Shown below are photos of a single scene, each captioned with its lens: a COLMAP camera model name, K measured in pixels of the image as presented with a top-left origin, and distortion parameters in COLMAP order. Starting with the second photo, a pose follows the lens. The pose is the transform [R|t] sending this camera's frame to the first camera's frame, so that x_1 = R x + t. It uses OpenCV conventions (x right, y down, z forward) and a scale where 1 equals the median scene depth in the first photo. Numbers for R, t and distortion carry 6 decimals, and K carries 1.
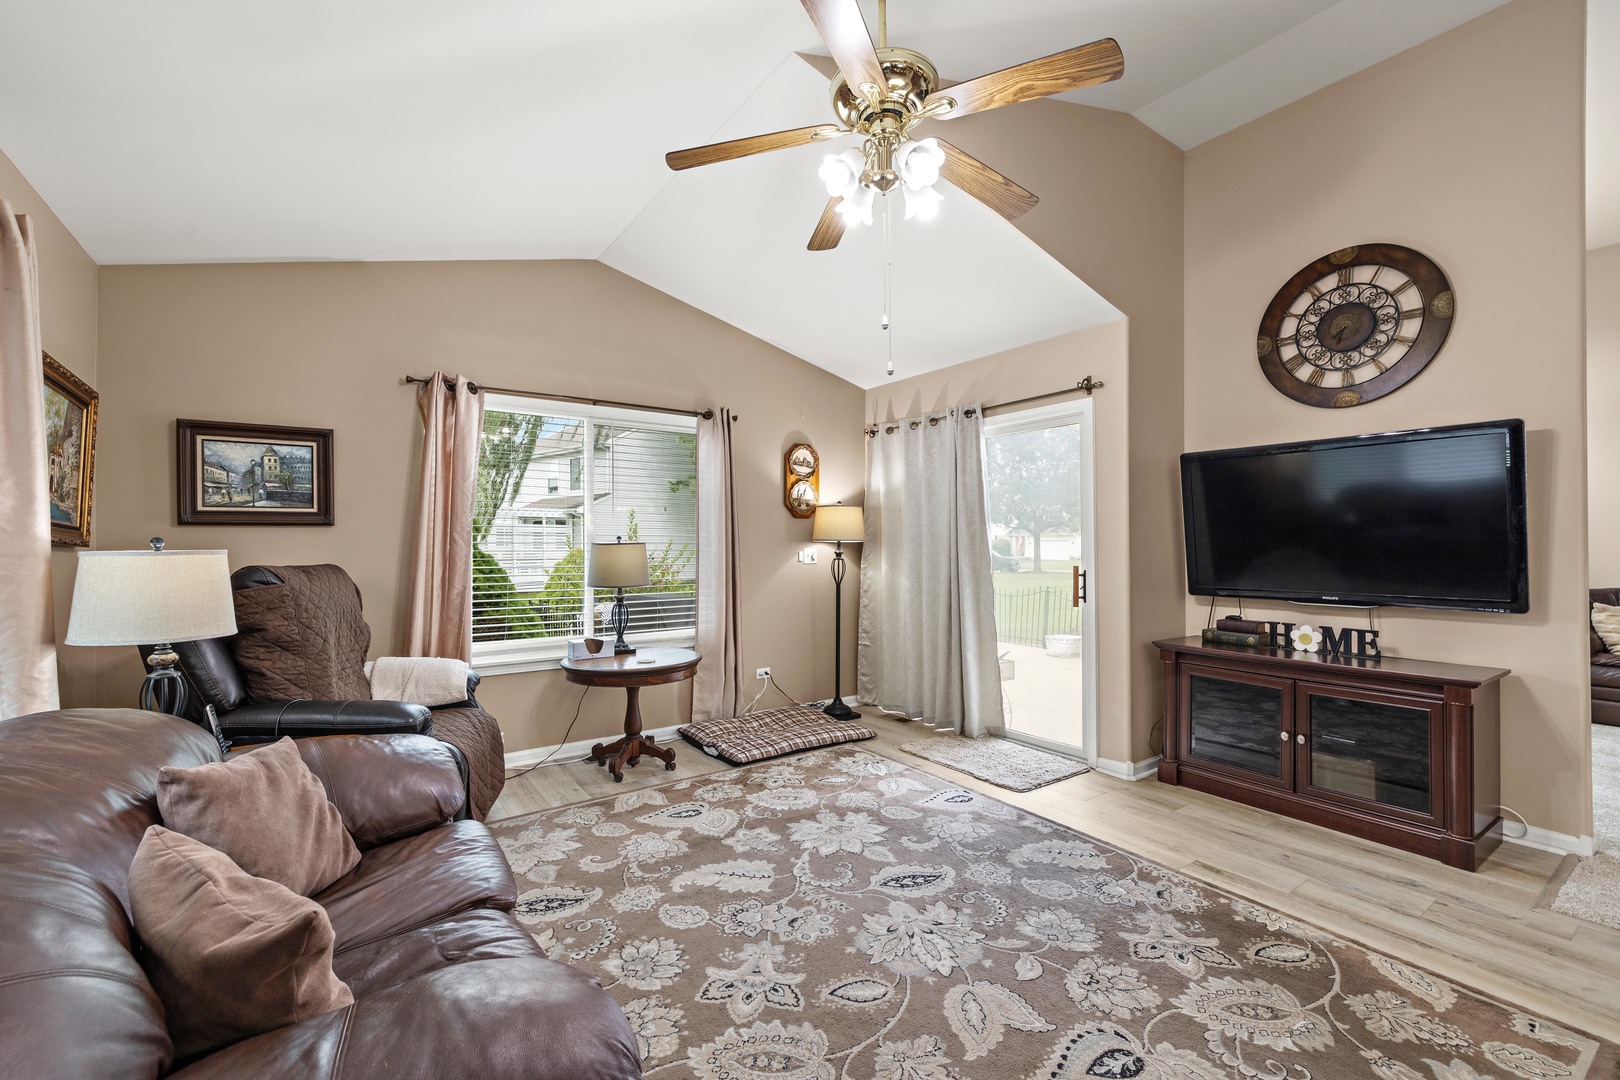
lens RADIAL K [[681.7, 0, 802.8], [0, 681.7, 547.6], [0, 0, 1]] dist [-0.000327, 0.000802]
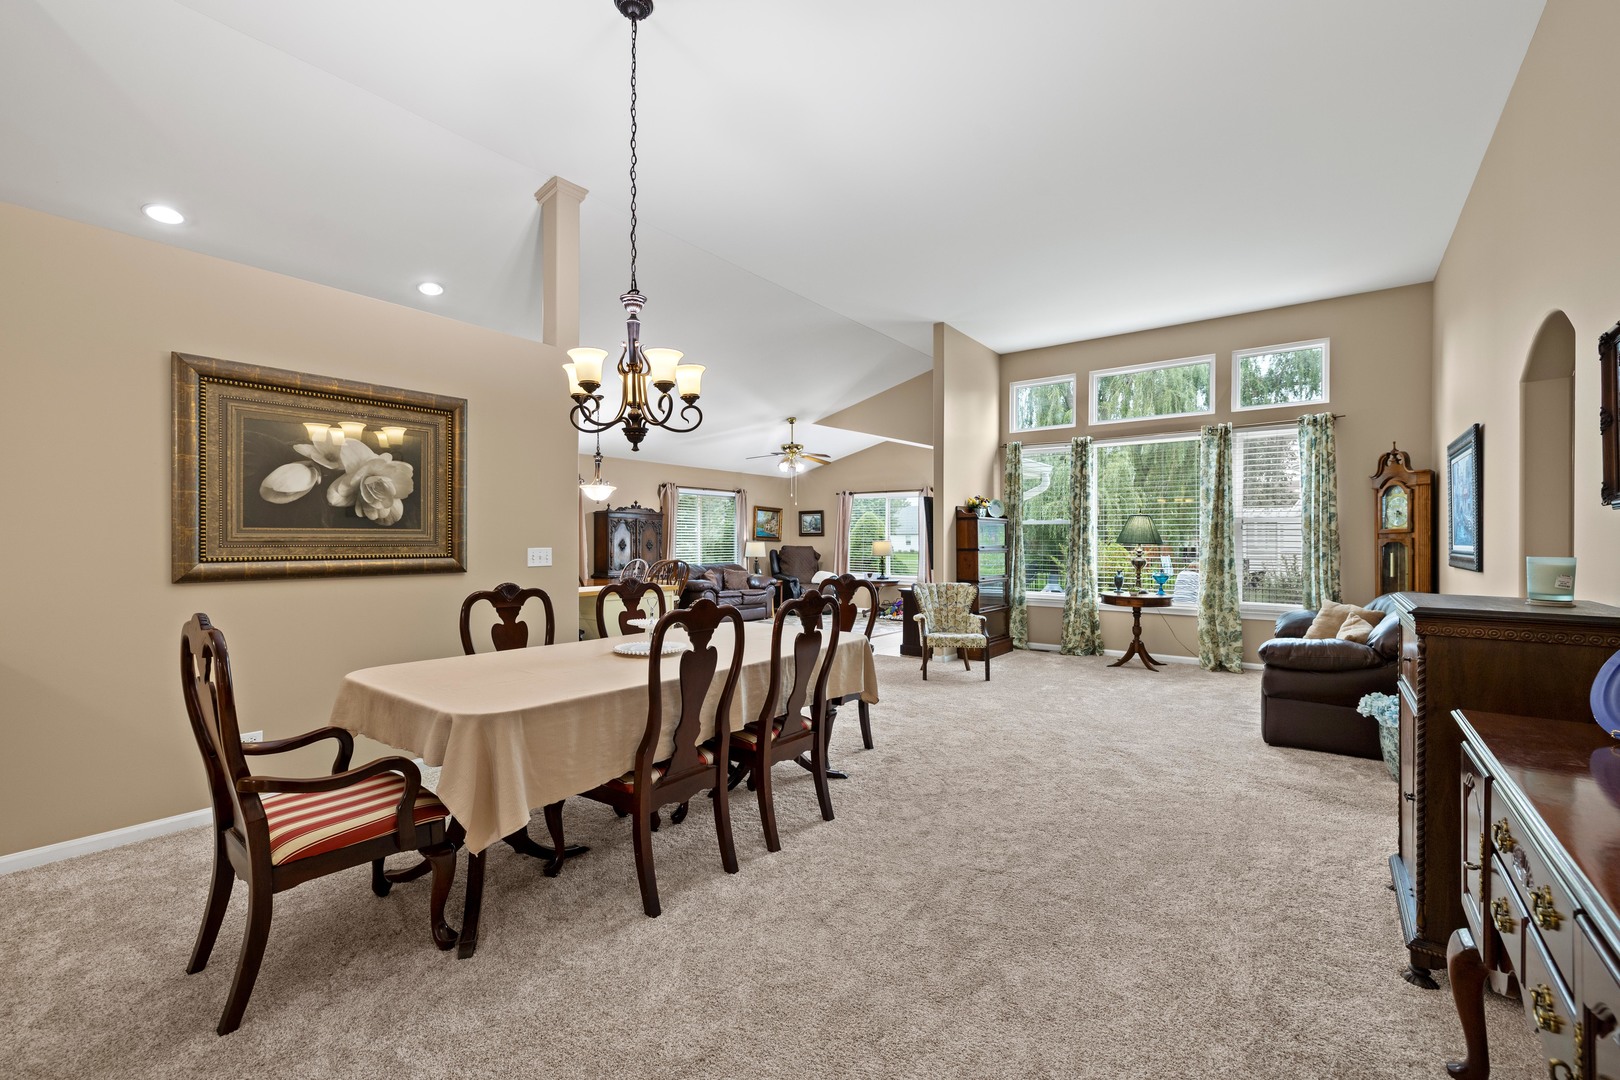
lens RADIAL K [[681.7, 0, 814.1], [0, 681.7, 541.4], [0, 0, 1]] dist [-0.000327, 0.000802]
pose [[0.313476, 0.005765, -0.949579, 3.316434], [-0.010910, 0.999937, 0.002469, -0.012757], [0.949533, 0.009586, 0.313519, -0.253493]]
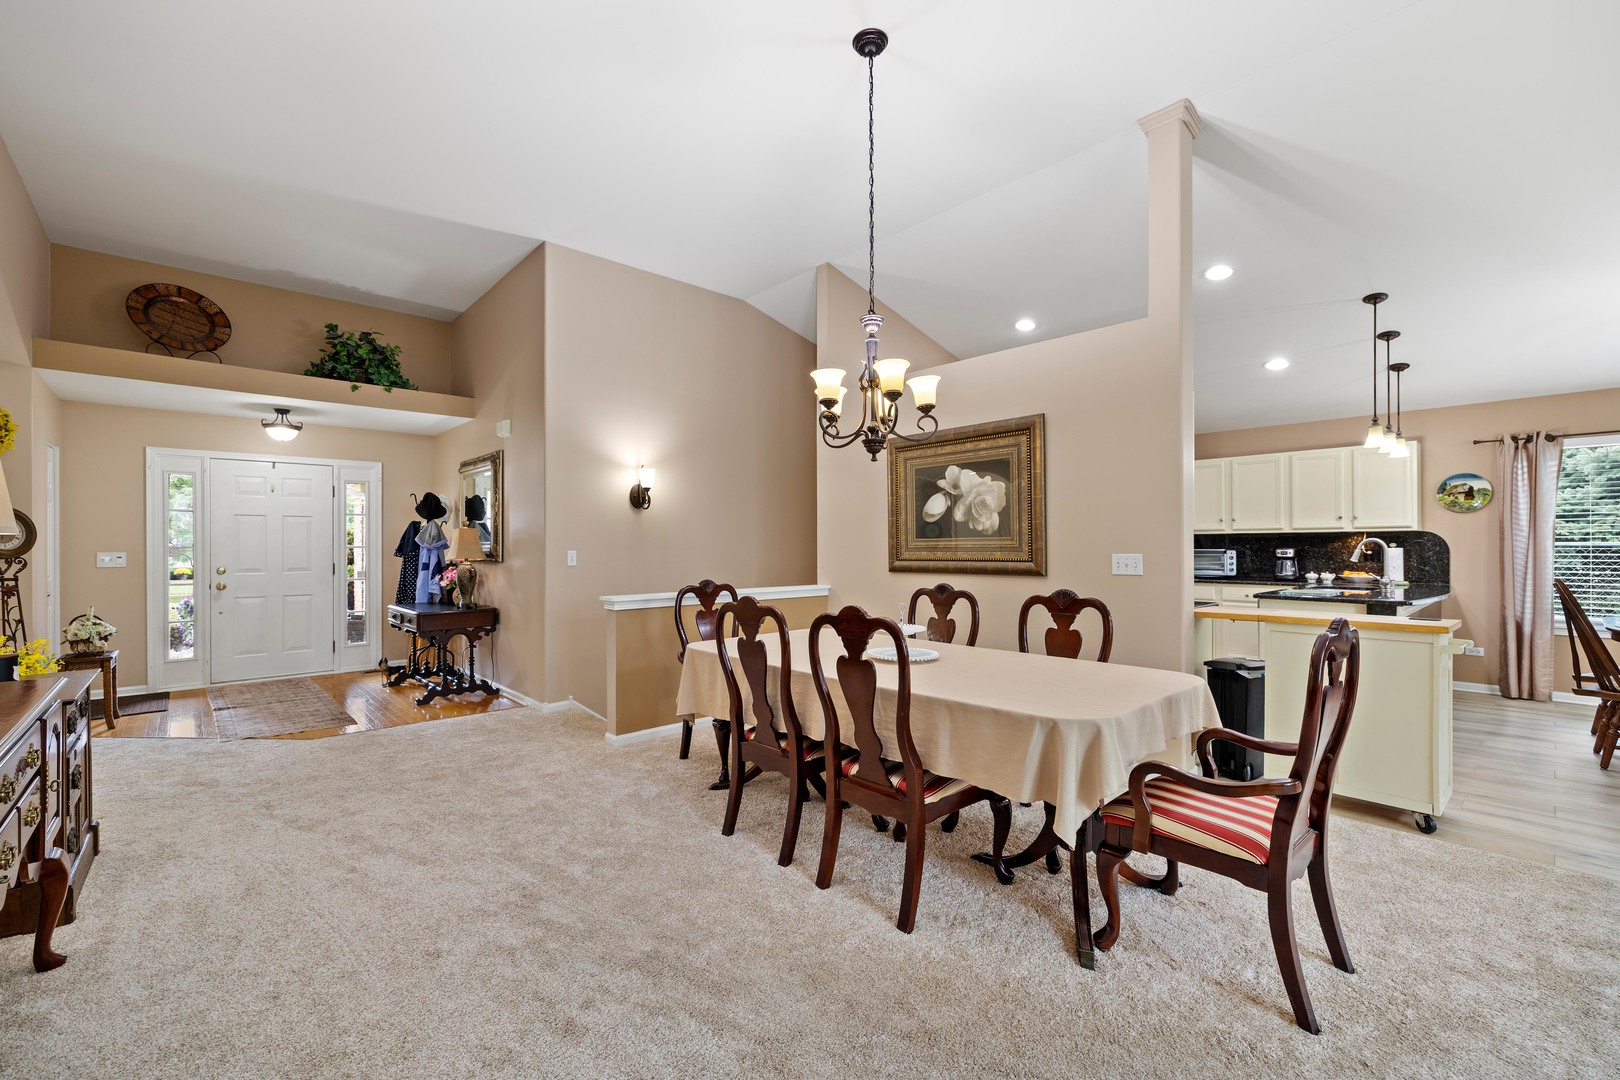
lens RADIAL K [[681.7, 0, 801.5], [0, 681.7, 538.7], [0, 0, 1]] dist [-0.000327, 0.000802]
pose [[-0.991894, 0.004650, -0.126987, 2.510793], [0.005518, 0.999964, -0.006483, -0.013139], [0.126952, -0.007131, -0.991883, 0.862023]]
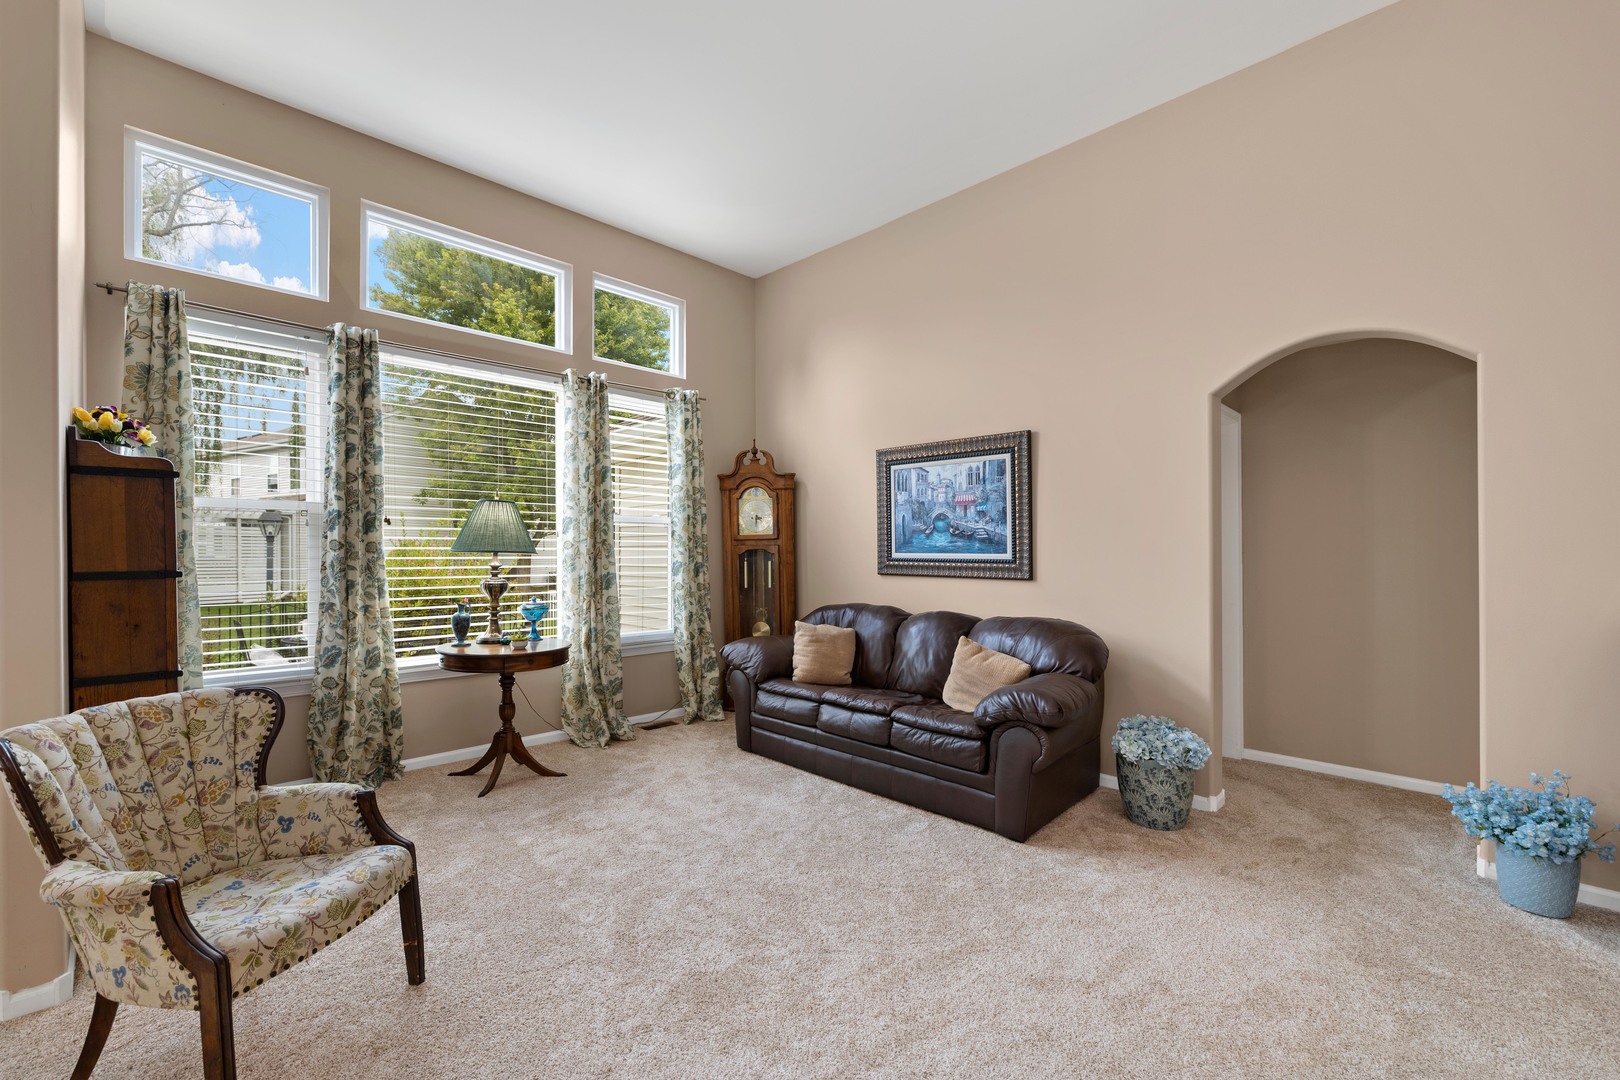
lens RADIAL K [[681.7, 0, 804.2], [0, 681.7, 543.9], [0, 0, 1]] dist [-0.000327, 0.000802]
pose [[0.984663, 0.008421, 0.174263, 1.705850], [-0.005727, 0.999856, -0.015958, -0.009781], [-0.174372, 0.014715, 0.984570, 0.189445]]
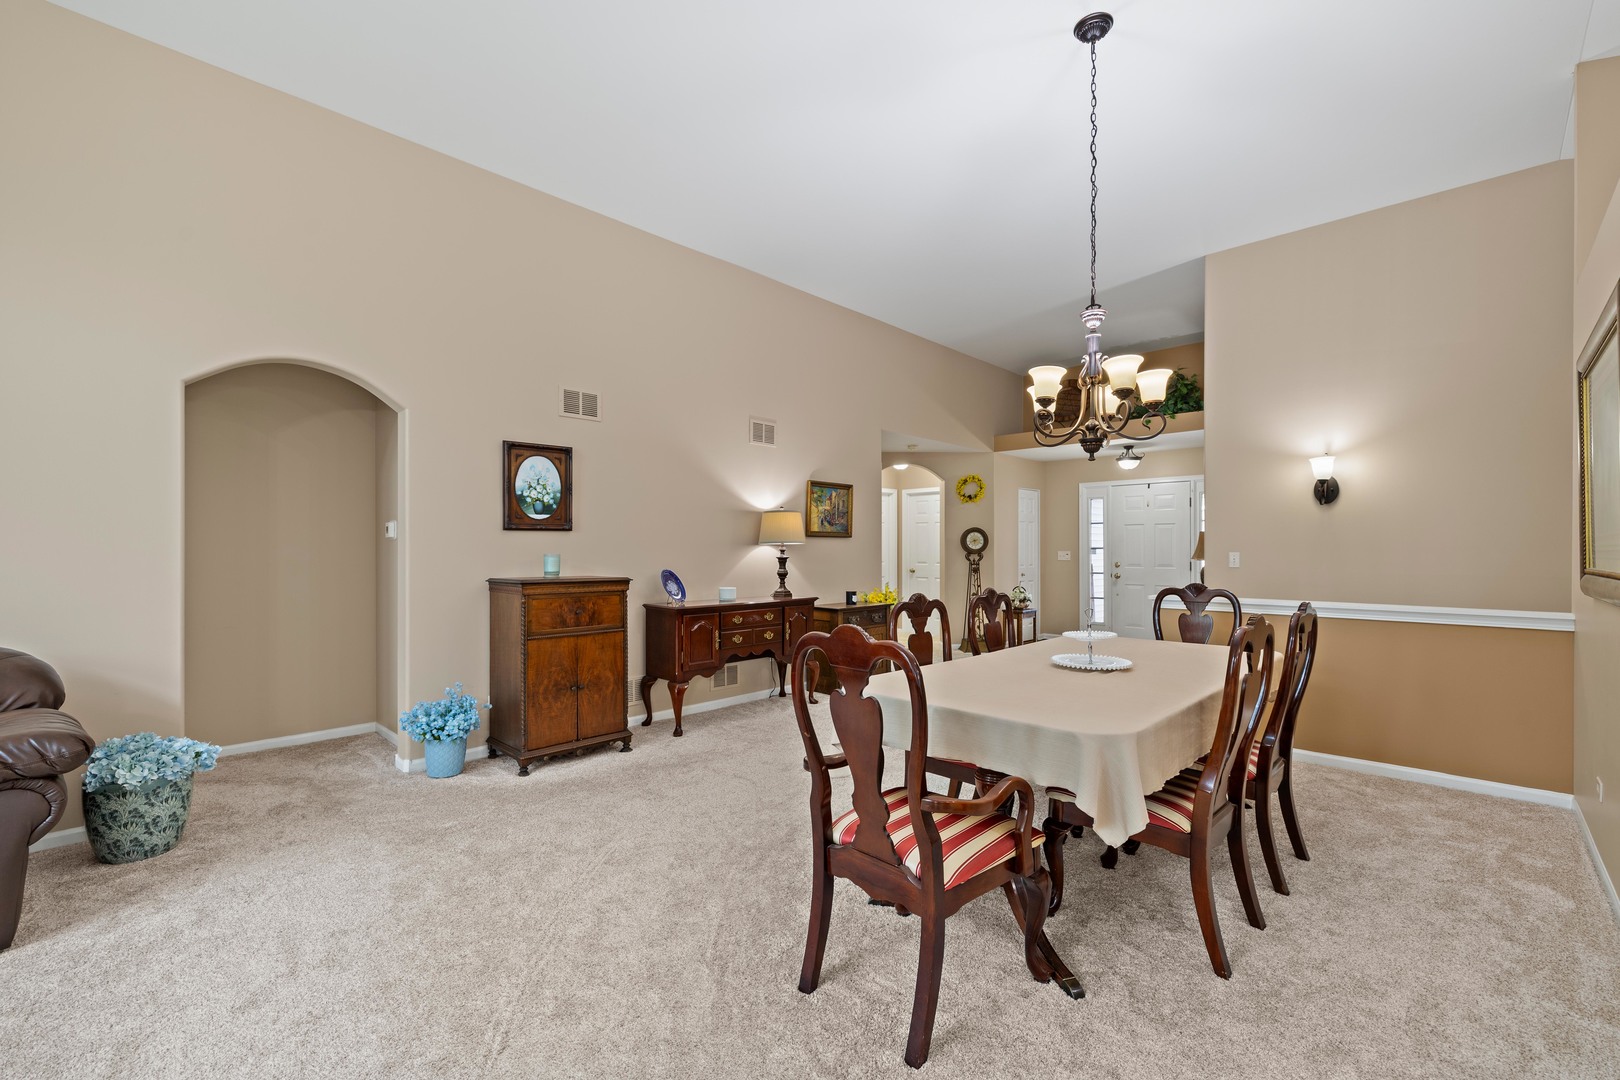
lens RADIAL K [[681.7, 0, 804.3], [0, 681.7, 550.3], [0, 0, 1]] dist [-0.000327, 0.000802]
pose [[-0.186626, -0.000337, 0.982431, 1.324949], [0.003727, 0.999993, 0.001051, -0.009623], [-0.982424, 0.003858, -0.186623, 0.434201]]
